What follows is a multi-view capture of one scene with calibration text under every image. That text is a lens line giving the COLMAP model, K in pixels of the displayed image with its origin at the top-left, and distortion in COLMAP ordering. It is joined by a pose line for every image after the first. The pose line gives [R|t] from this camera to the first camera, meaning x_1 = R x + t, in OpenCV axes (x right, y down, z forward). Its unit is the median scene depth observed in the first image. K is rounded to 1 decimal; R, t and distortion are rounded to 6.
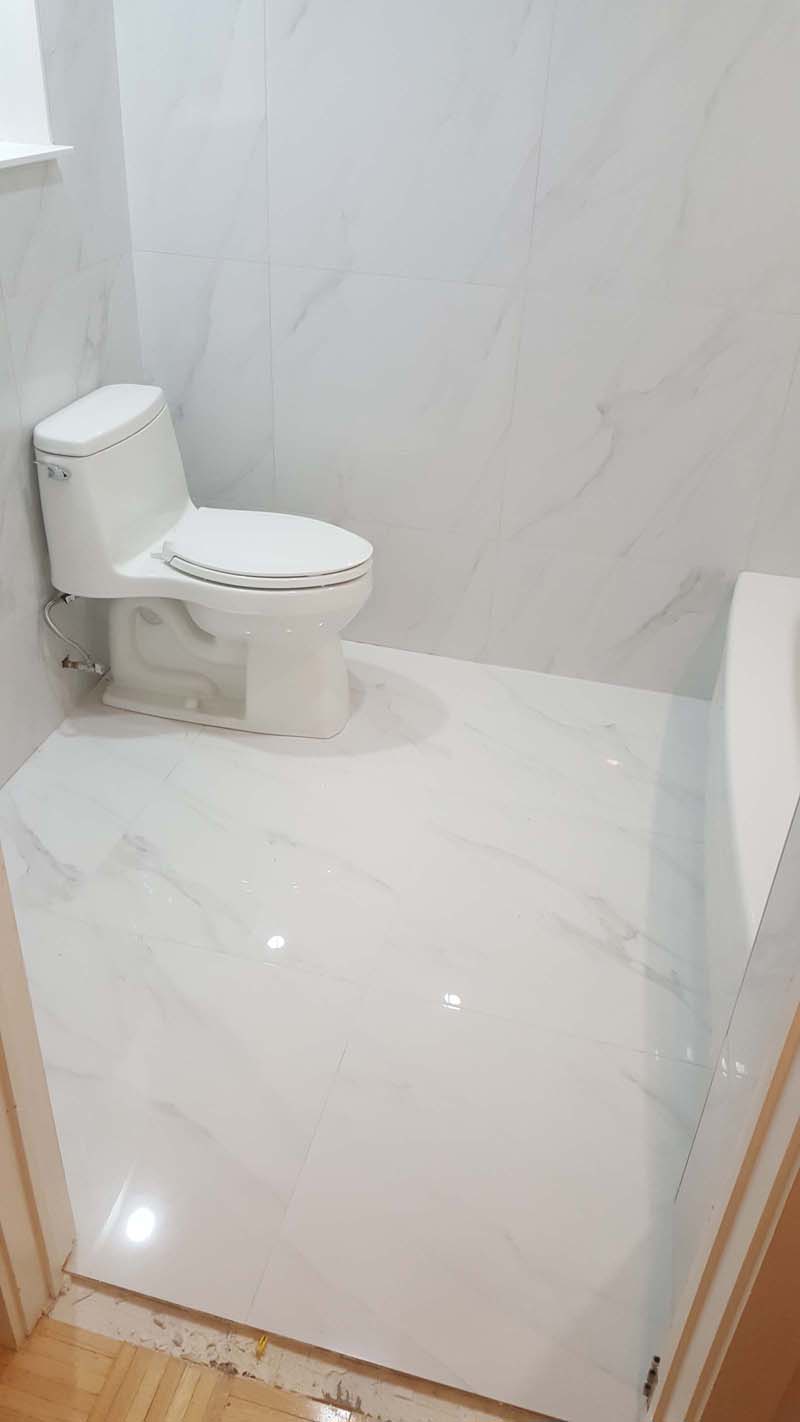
lens RADIAL K [[1047.5, 0, 400.0], [0, 1047.5, 711.0], [0, 0, 1]] dist [0.240559, -0.371134]
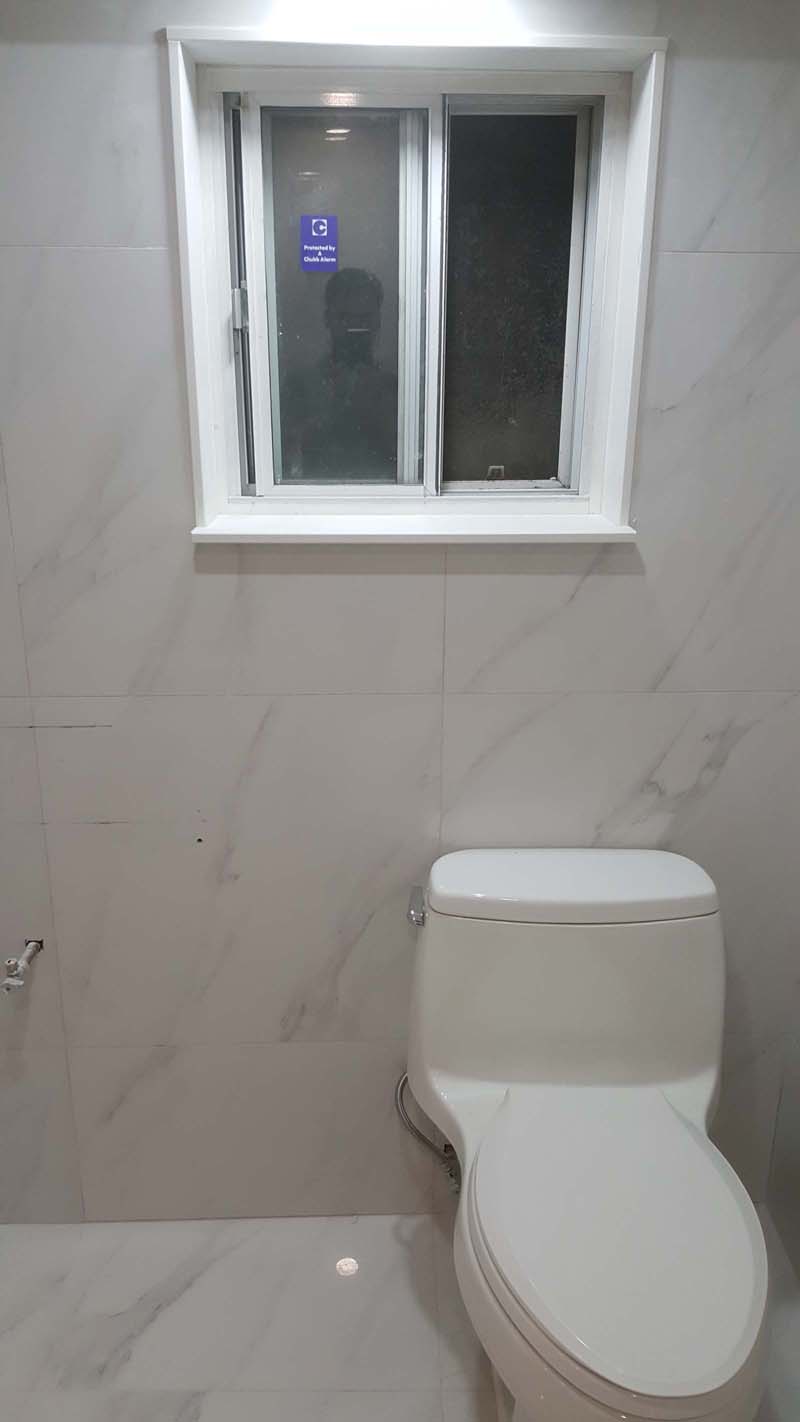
lens RADIAL K [[1068.8, 0, 400.0], [0, 1068.8, 711.0], [0, 0, 1]] dist [0.116987, -0.196571]
pose [[0.251733, 0.273180, -0.928441, 0.284676], [-0.516994, 0.848942, 0.109614, -0.374141], [0.818137, 0.452405, 0.354939, 0.613702]]
